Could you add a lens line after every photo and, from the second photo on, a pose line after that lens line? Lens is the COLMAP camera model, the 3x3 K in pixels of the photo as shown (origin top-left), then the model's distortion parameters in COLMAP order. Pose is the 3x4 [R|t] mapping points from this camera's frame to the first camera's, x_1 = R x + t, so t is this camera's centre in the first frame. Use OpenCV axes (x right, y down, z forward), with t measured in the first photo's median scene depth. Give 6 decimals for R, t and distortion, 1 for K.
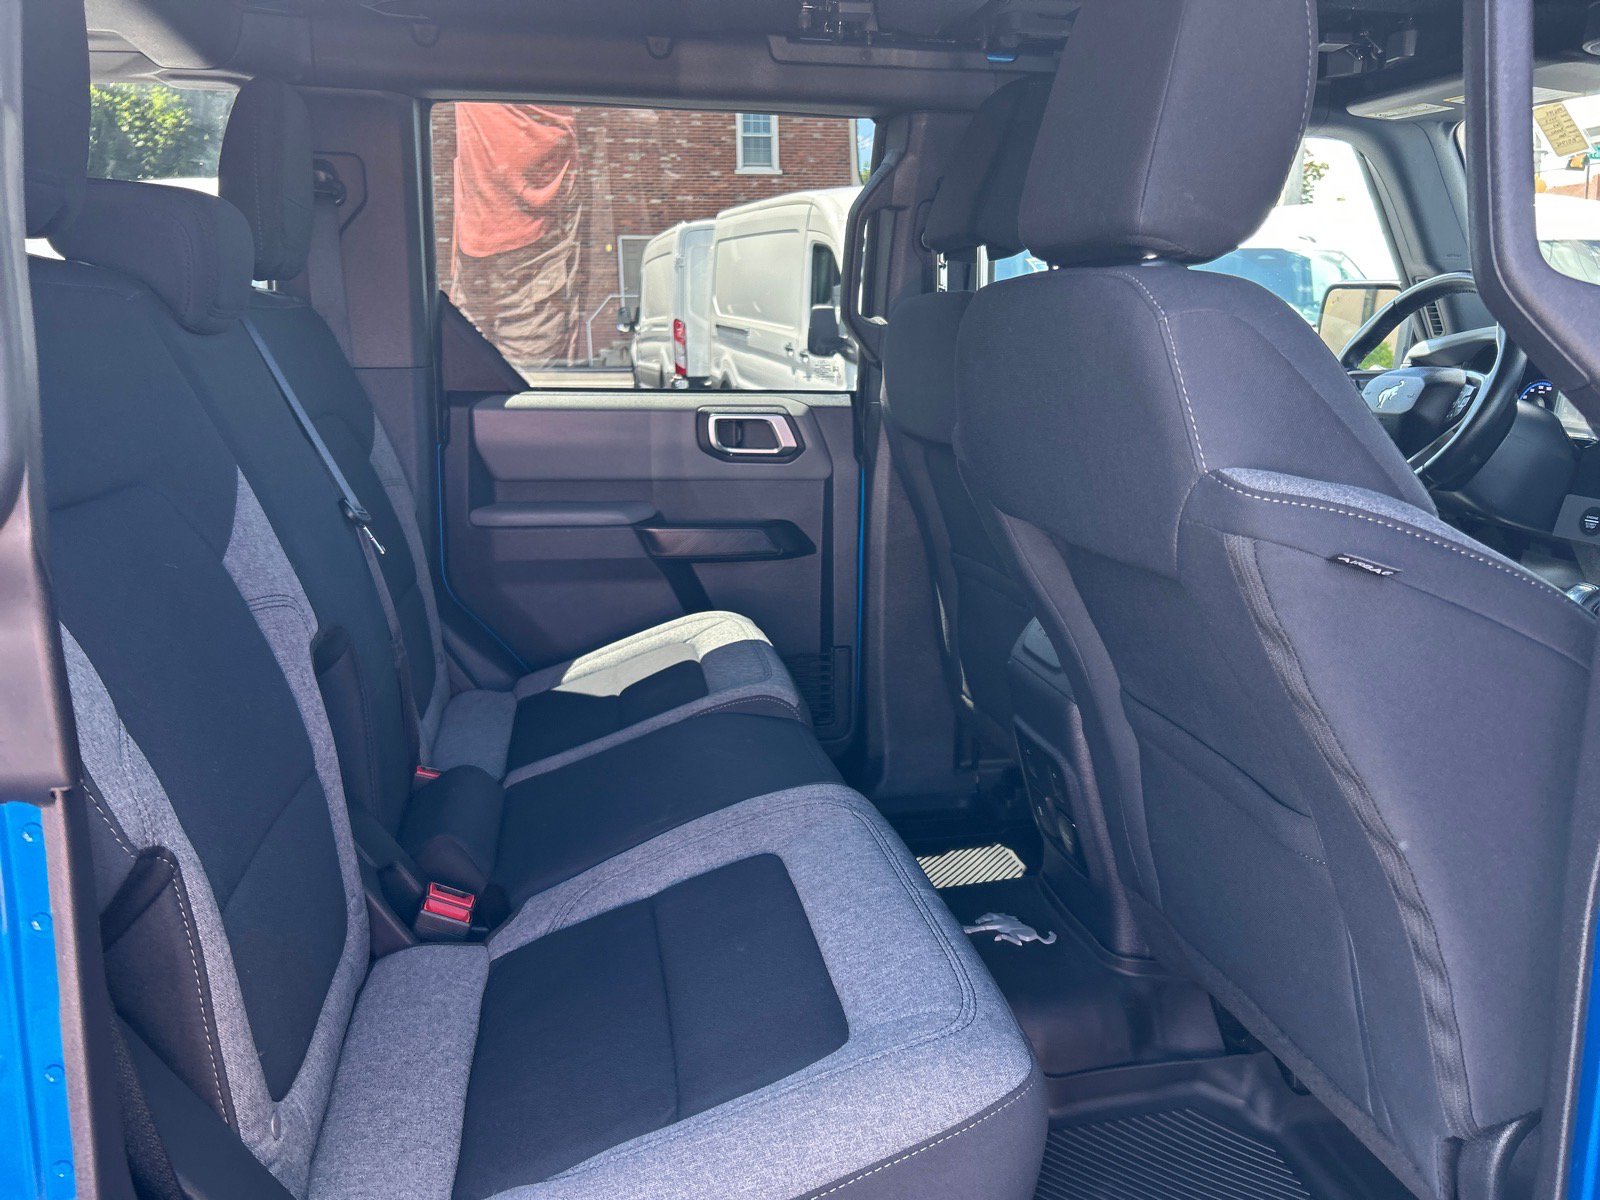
lens RADIAL K [[1204.6, 0, 800.0], [0, 1204.6, 600.0], [0, 0, 1]] dist [0.066601, -0.090106]
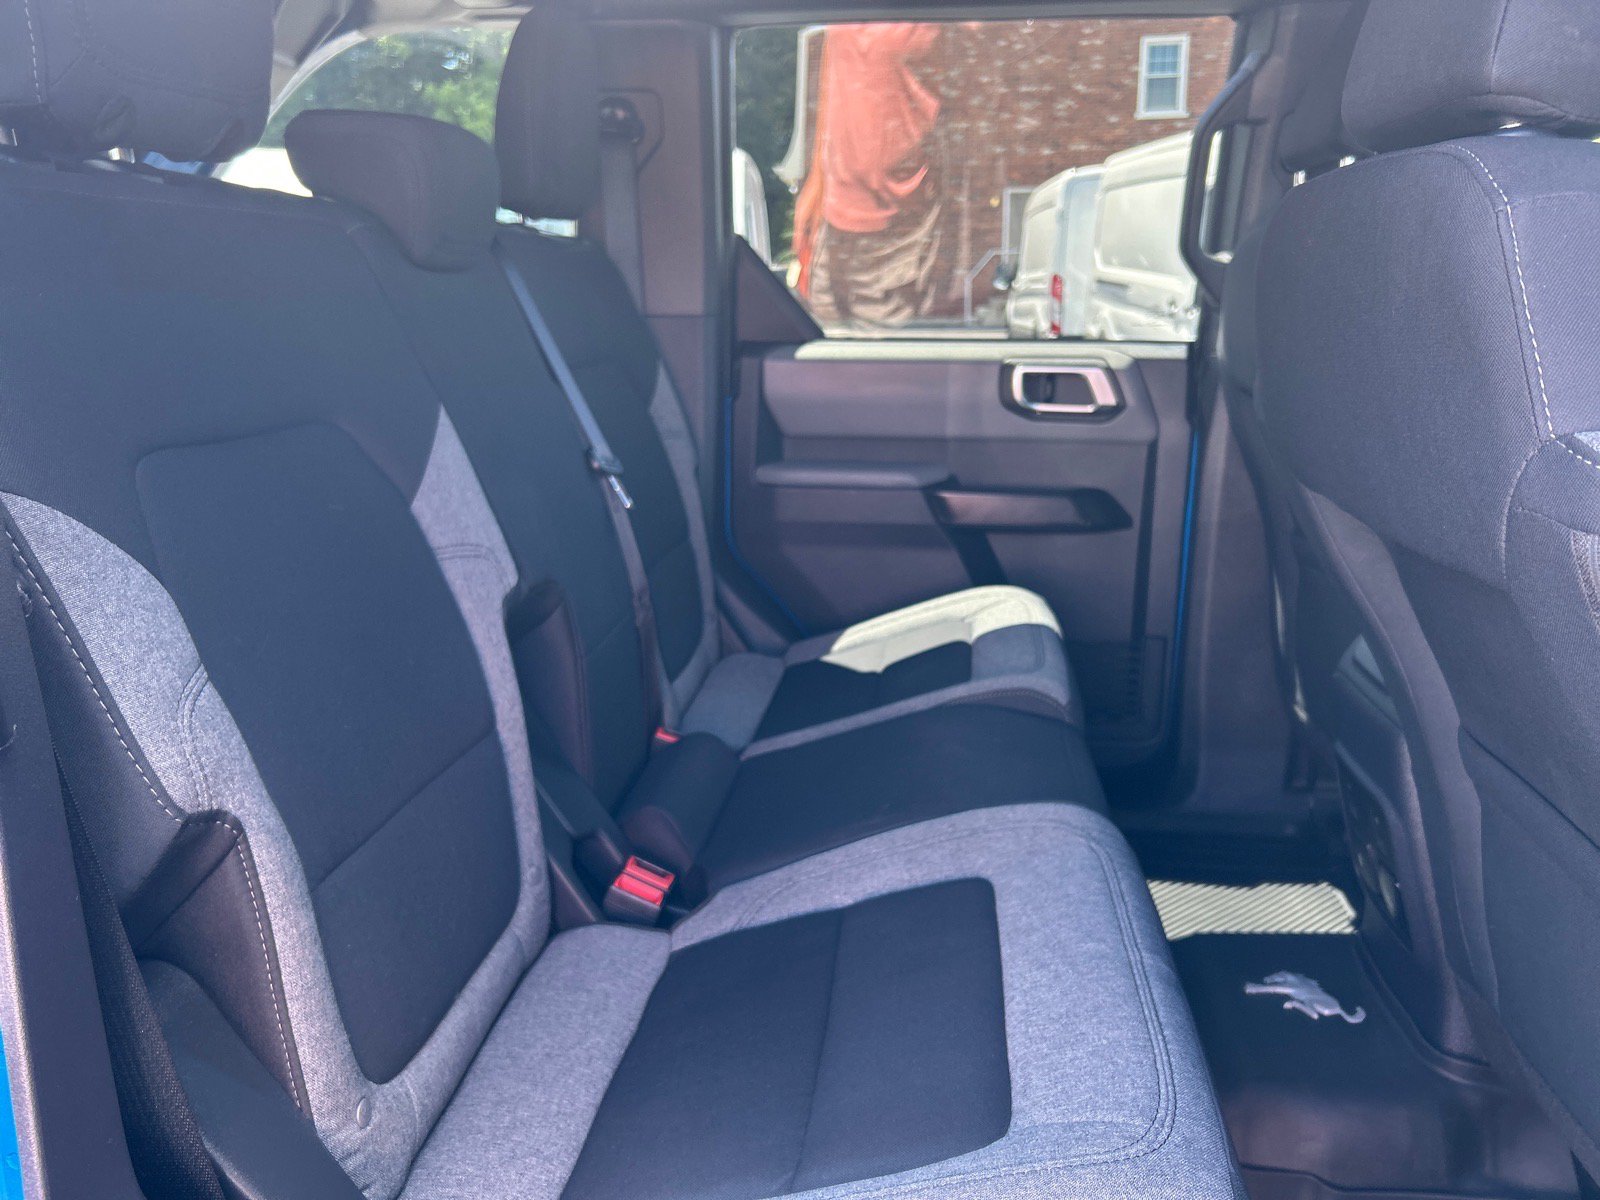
lens RADIAL K [[1220.3, 0, 800.2], [0, 1220.3, 620.9], [0, 0, 1]] dist [0.028098, -0.038844]
pose [[0.953547, 0.072454, -0.292401, 0.070508], [-0.059184, 0.996786, 0.053988, -0.007915], [0.295373, -0.034175, 0.954771, 0.111463]]
